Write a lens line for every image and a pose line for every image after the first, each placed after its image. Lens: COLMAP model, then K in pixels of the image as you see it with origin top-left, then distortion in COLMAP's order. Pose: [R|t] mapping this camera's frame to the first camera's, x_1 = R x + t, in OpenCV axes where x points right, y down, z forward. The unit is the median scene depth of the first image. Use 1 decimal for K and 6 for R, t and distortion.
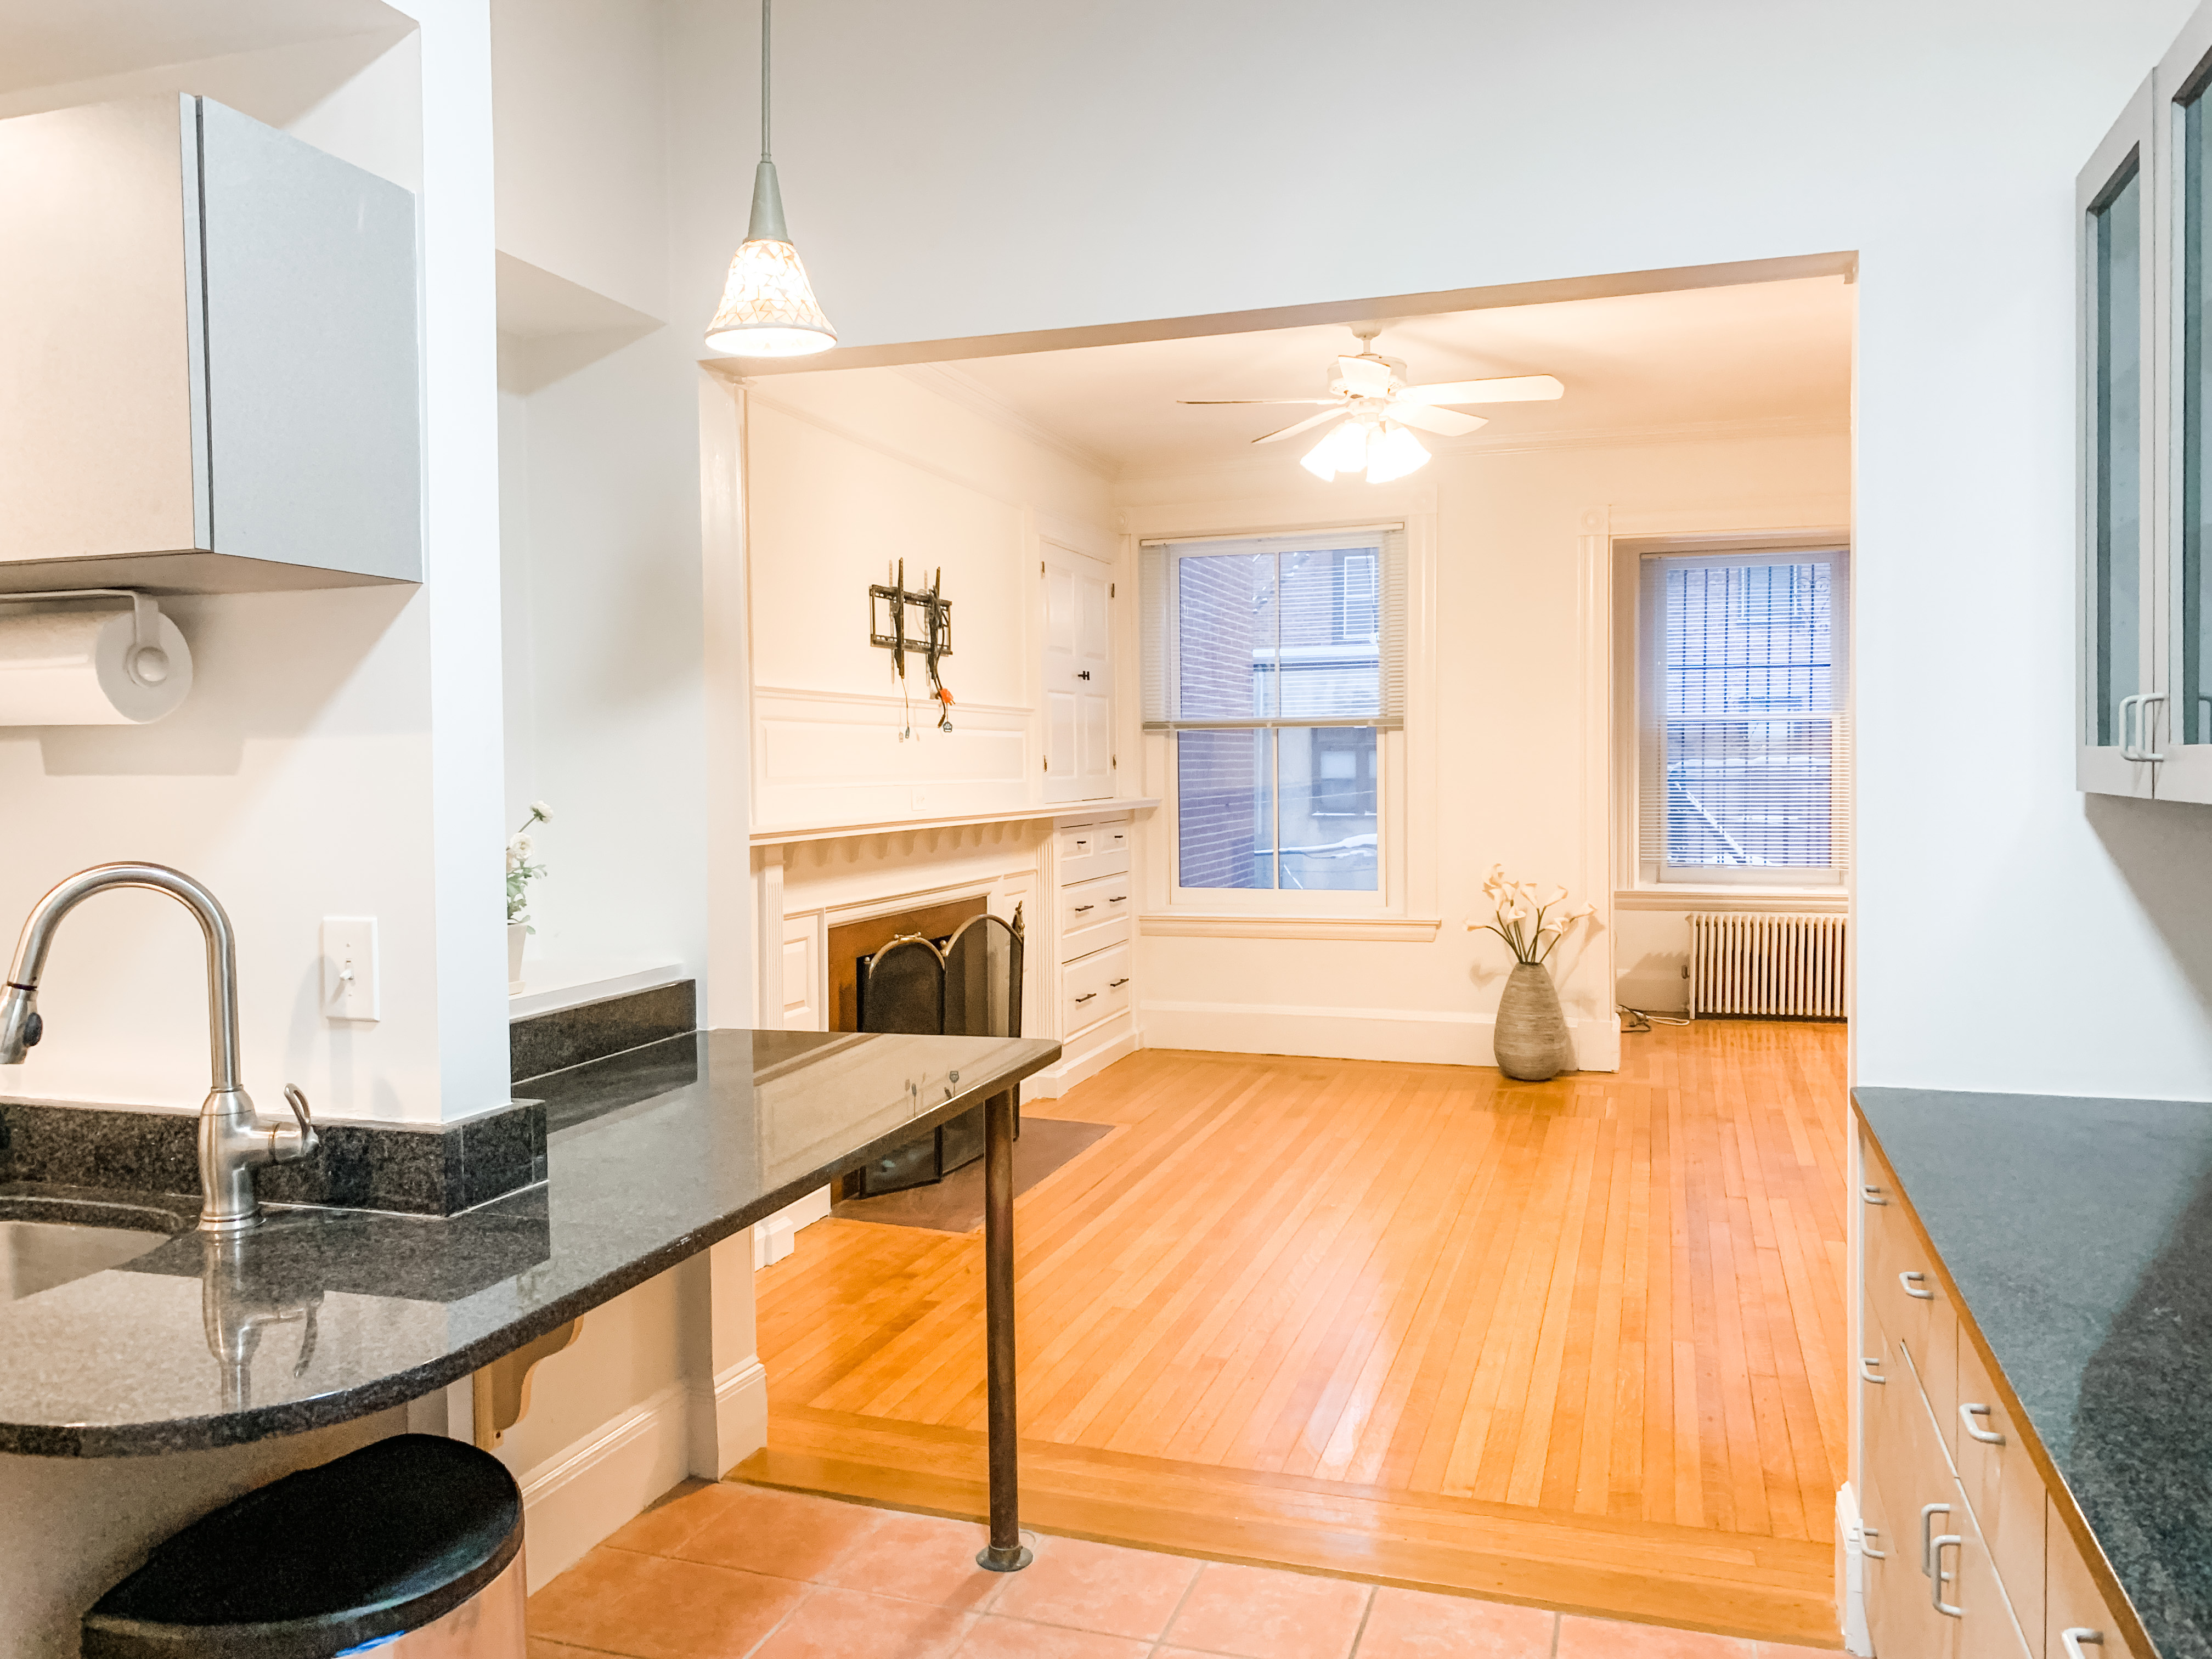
lens RADIAL K [[1704.8, 0, 1104.4], [0, 1704.8, 821.0], [0, 0, 1]] dist [0.037467, -0.035214]
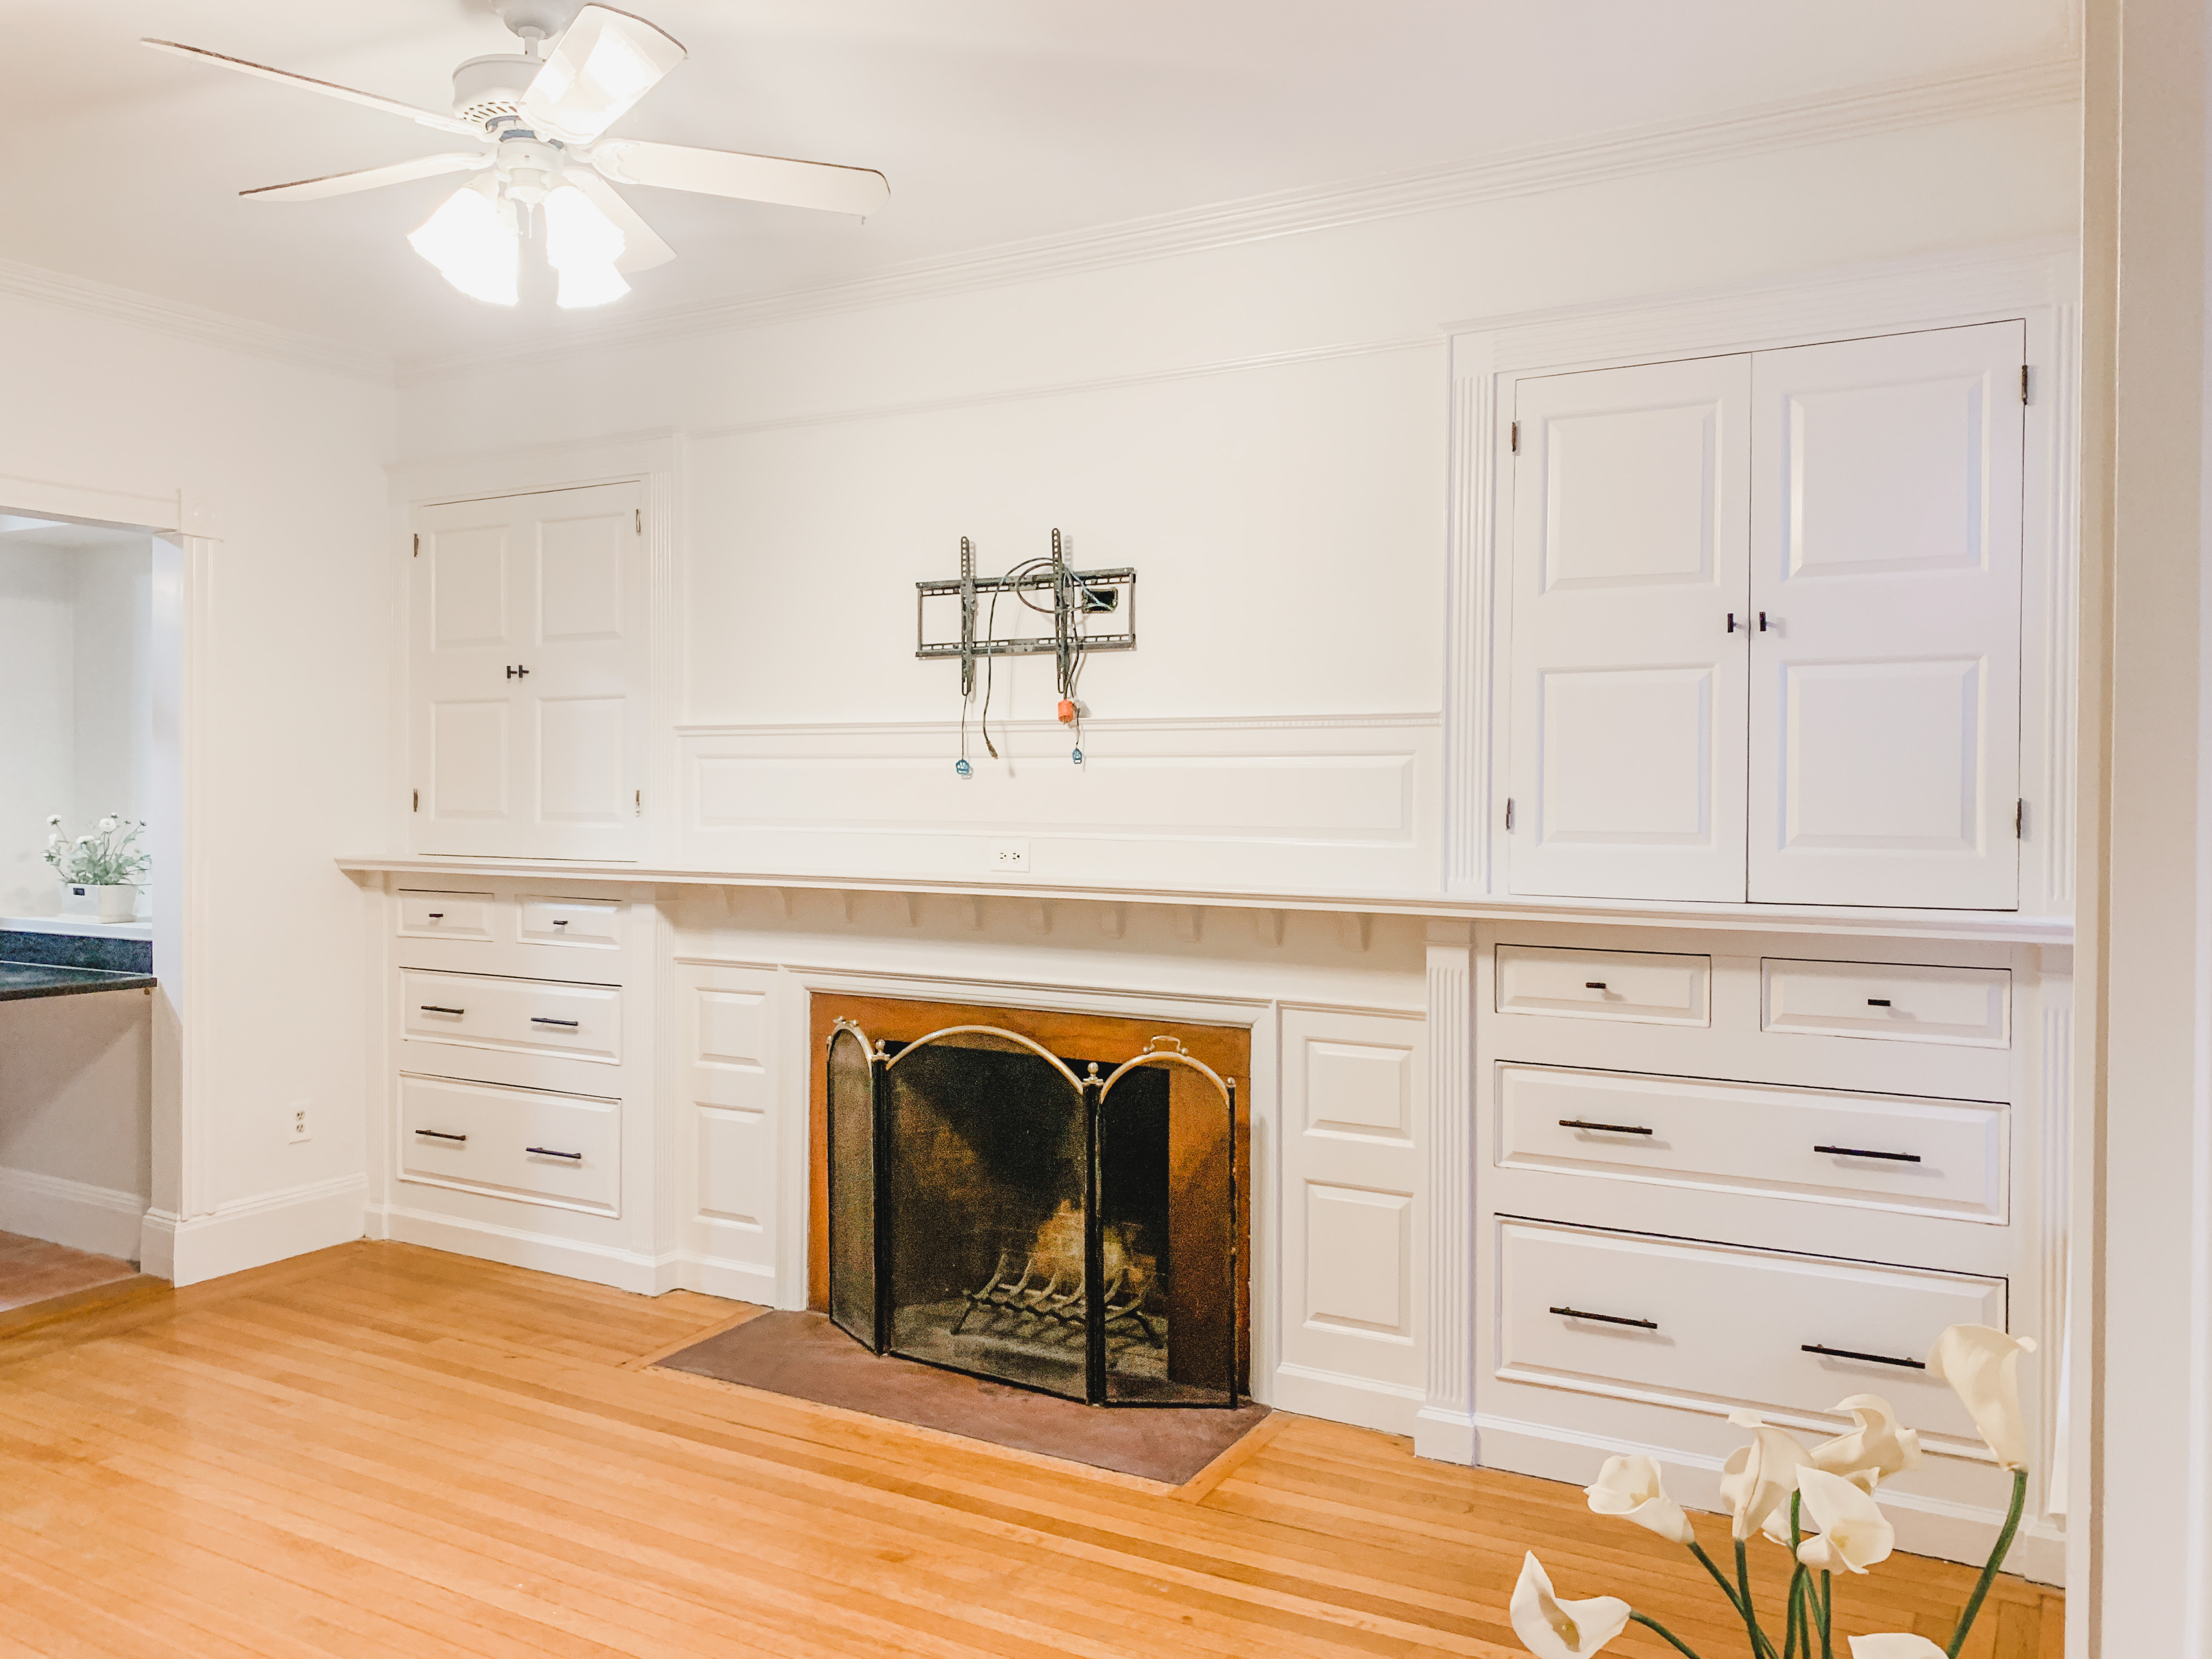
lens RADIAL K [[1704.8, 0, 1104.4], [0, 1704.8, 821.0], [0, 0, 1]] dist [0.037467, -0.035214]
pose [[-0.215867, 0.024700, -0.976110, 1.686664], [-0.038045, 0.998708, 0.033686, -0.153886], [0.975681, 0.044408, -0.214648, 3.391226]]
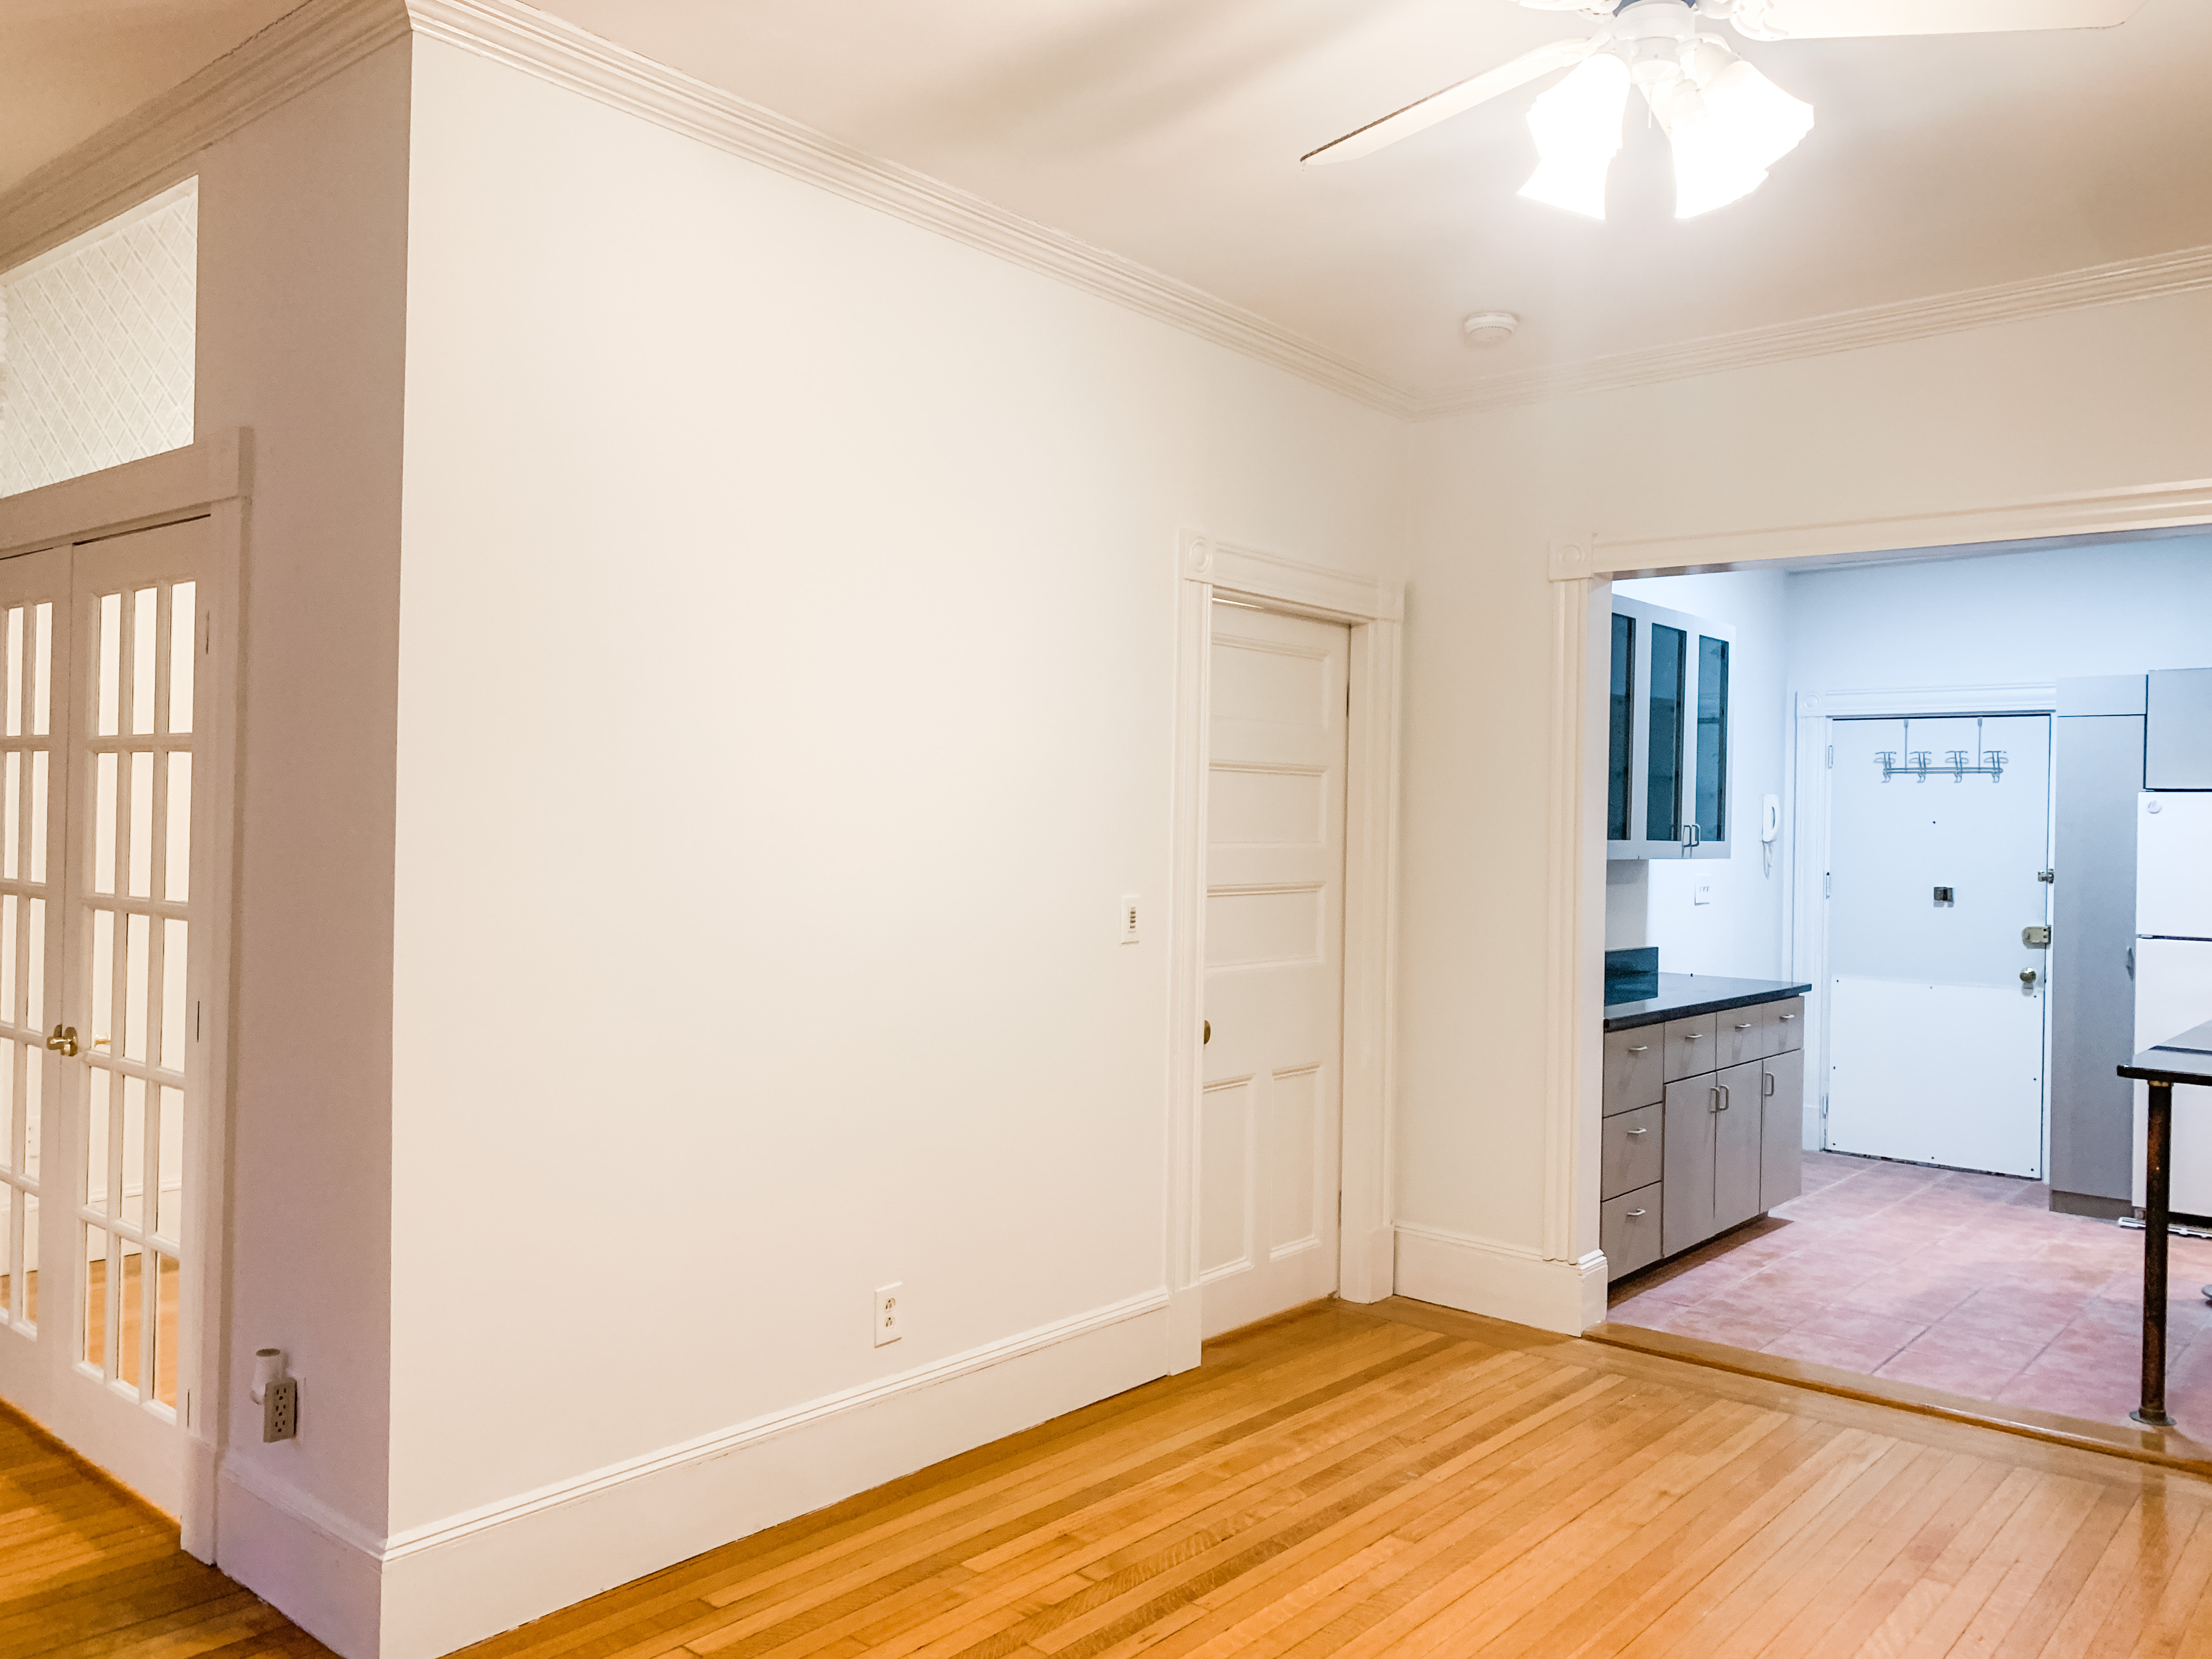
lens RADIAL K [[1701.1, 0, 1109.5], [0, 1701.1, 825.0], [0, 0, 1]] dist [0.053064, -0.093662]
pose [[-0.926834, -0.009799, 0.375343, 0.307252], [0.001519, 0.999553, 0.029847, -0.148176], [-0.375468, 0.028233, -0.926405, 3.774378]]
